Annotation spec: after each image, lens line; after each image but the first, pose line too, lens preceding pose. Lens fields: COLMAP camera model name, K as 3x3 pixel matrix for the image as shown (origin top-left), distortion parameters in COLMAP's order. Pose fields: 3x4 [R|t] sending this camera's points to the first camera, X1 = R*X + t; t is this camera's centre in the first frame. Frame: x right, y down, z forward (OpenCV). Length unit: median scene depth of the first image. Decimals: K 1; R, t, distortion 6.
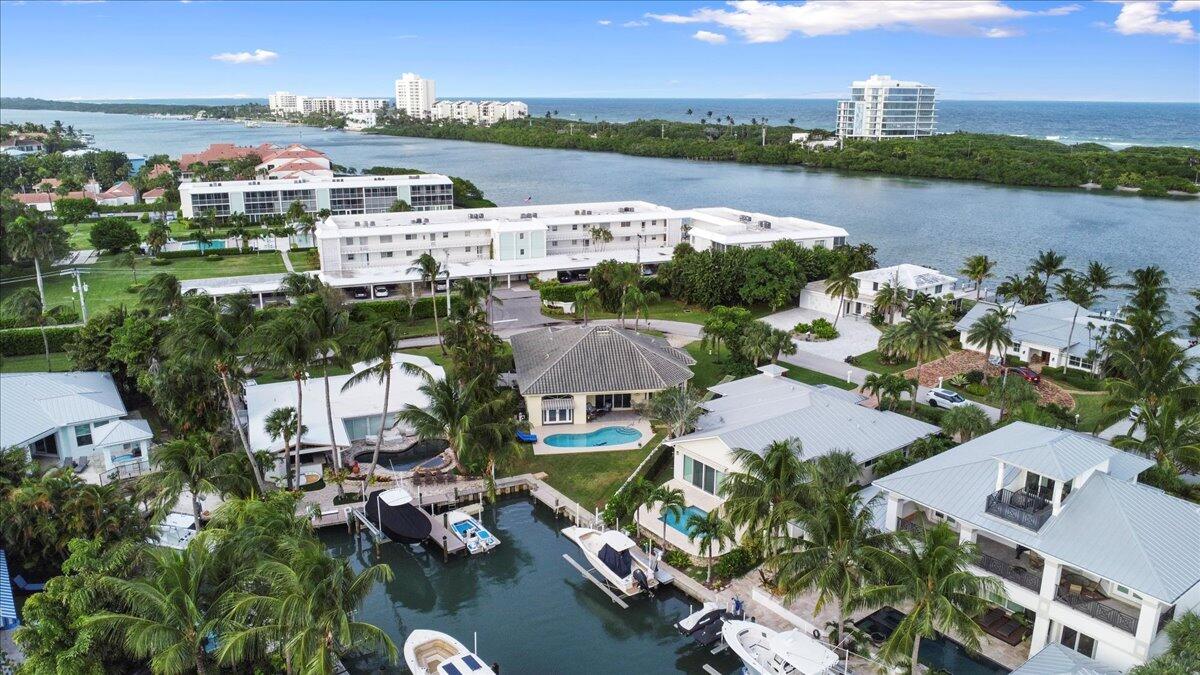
lens RADIAL K [[875.5, 0, 600.0], [0, 875.5, 337.5], [0, 0, 1]] dist [-0.040292, 0.000521]
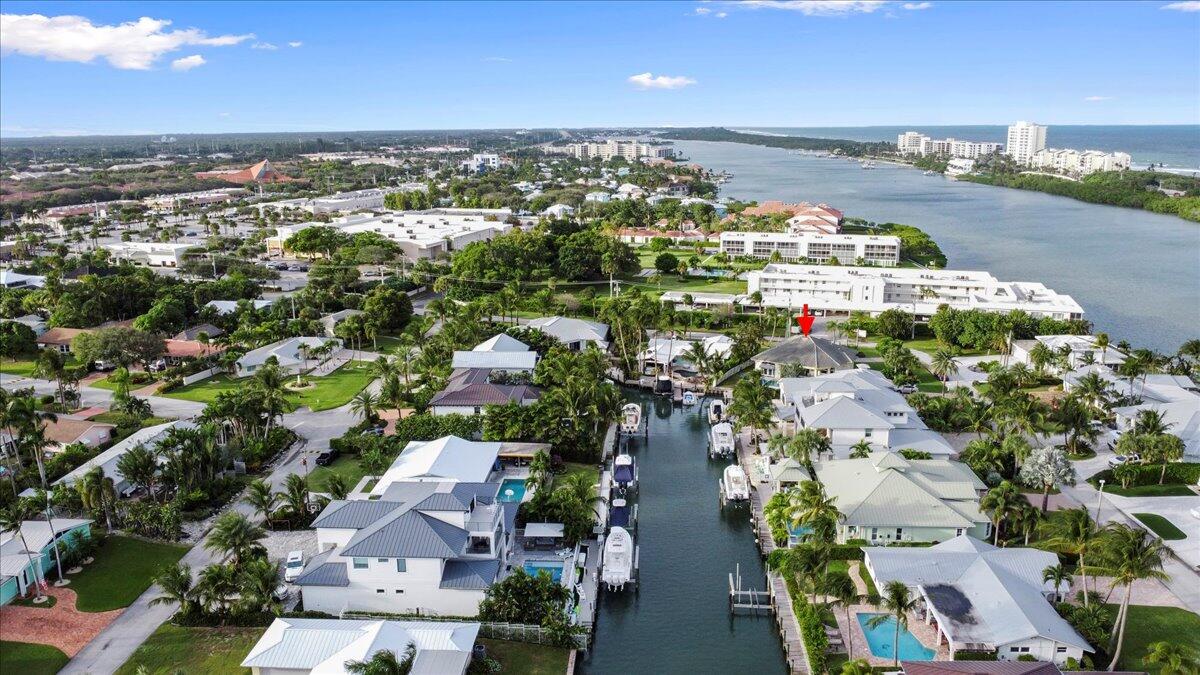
lens RADIAL K [[875.5, 0, 600.0], [0, 875.5, 337.5], [0, 0, 1]] dist [-0.040292, 0.000521]
pose [[0.762209, 0.140595, -0.631878, 0.389663], [-0.160546, 0.986689, 0.025882, 0.006503], [0.627106, 0.081718, 0.774635, -0.366447]]
